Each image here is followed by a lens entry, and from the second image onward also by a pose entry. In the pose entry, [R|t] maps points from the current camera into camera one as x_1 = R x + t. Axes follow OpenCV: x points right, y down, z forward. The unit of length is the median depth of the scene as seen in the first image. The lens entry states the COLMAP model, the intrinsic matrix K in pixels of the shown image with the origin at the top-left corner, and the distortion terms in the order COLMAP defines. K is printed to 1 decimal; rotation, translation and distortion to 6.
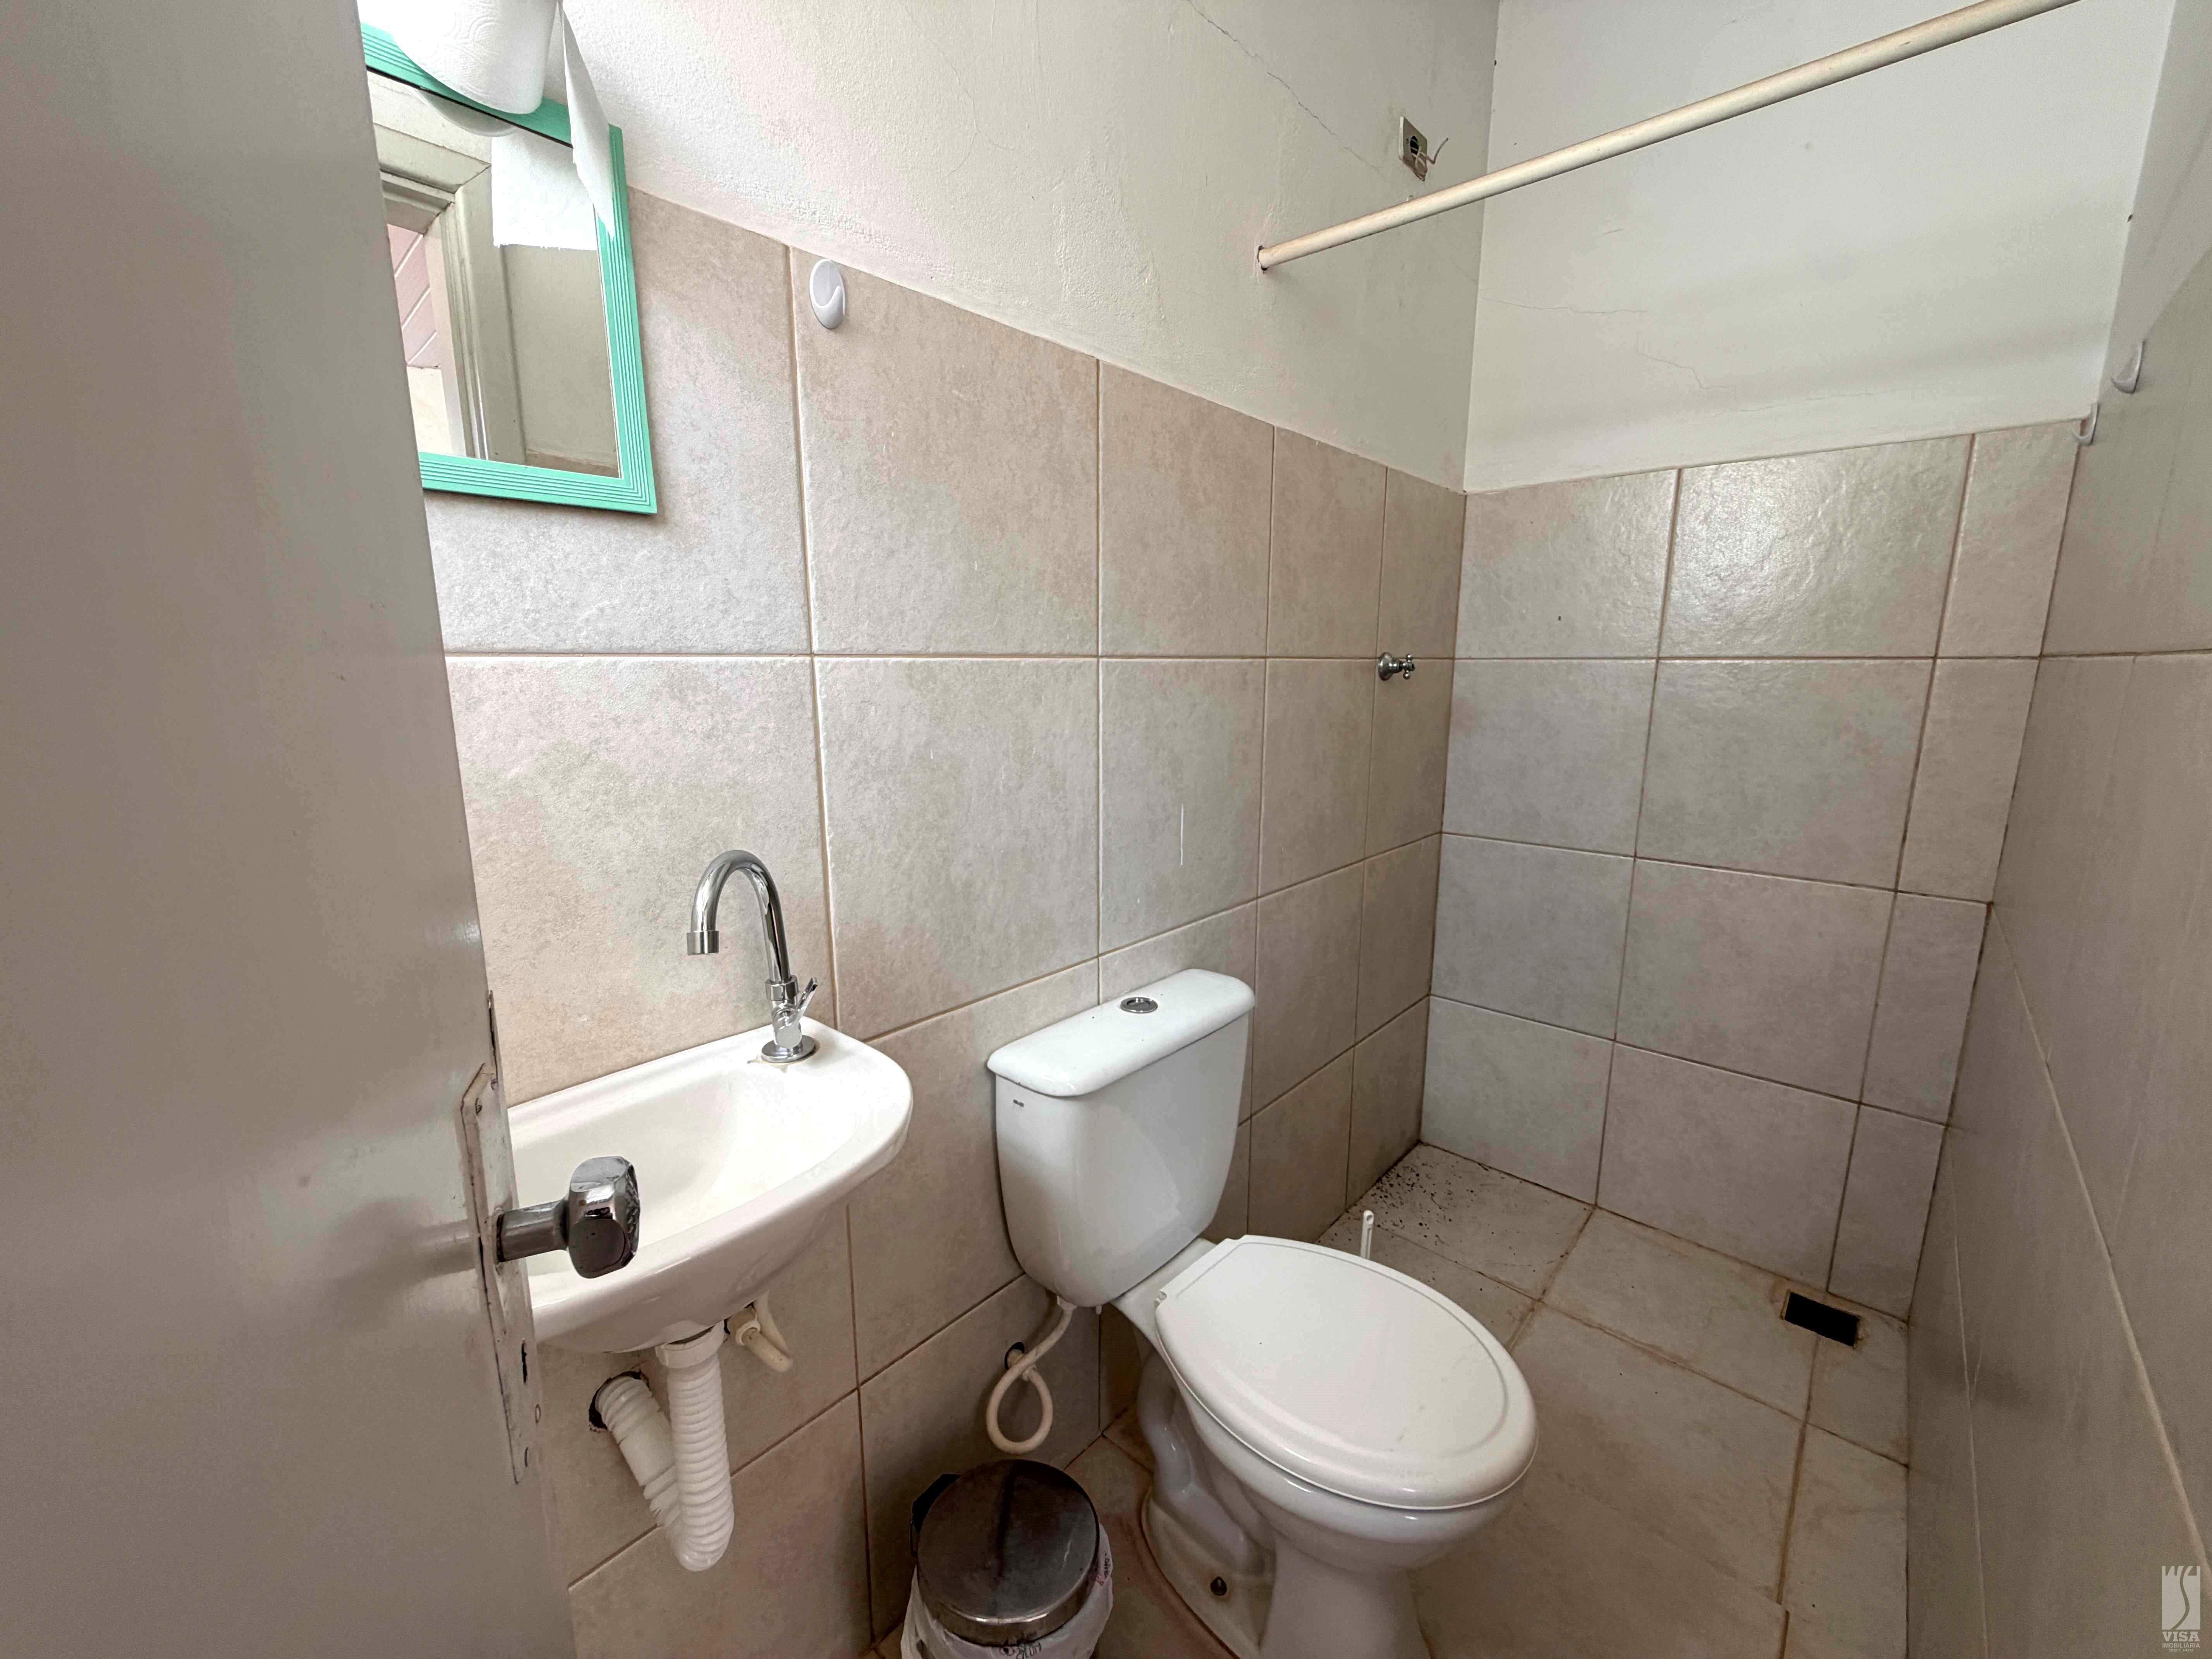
lens RADIAL K [[880.5, 0, 1110.0], [0, 880.5, 828.7], [0, 0, 1]] dist [0.002365, -0.000613]
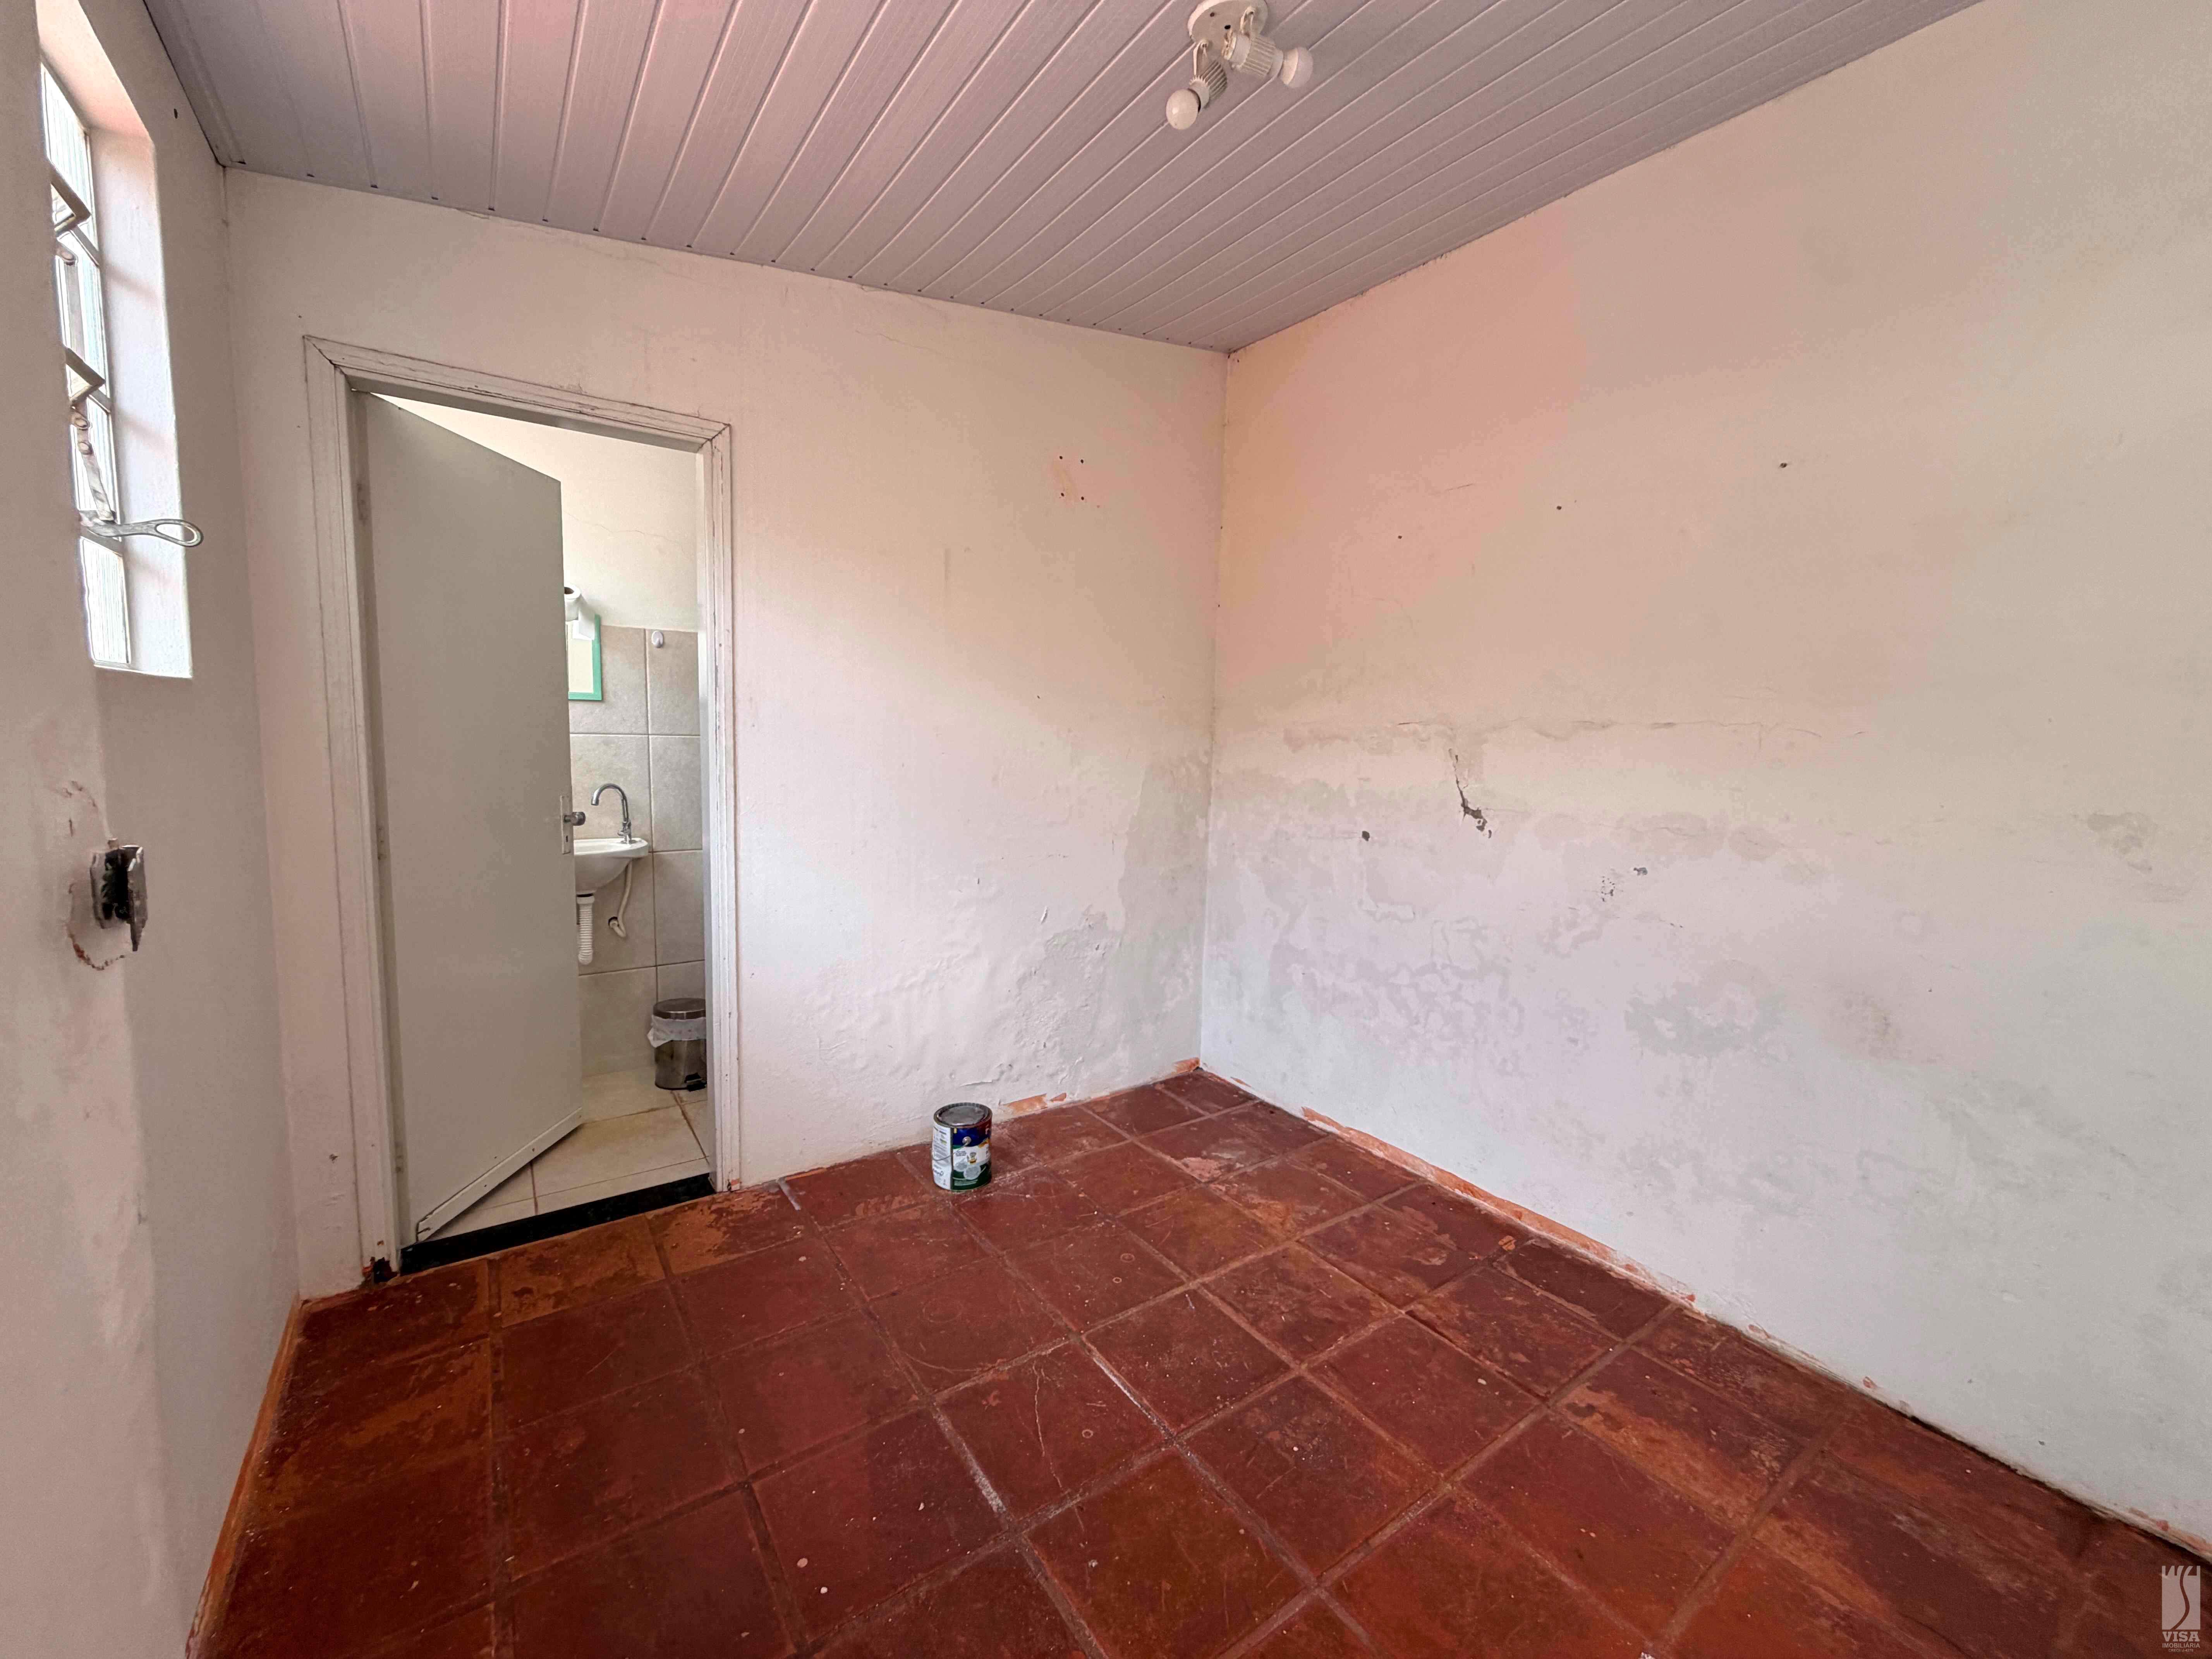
lens RADIAL K [[880.5, 0, 1101.0], [0, 880.5, 822.1], [0, 0, 1]] dist [0.002365, -0.000613]
pose [[0.974682, 0.035020, -0.220836, 2.512186], [-0.054811, 0.994945, -0.084138, 0.396852], [0.216774, 0.094112, 0.971675, -2.275160]]
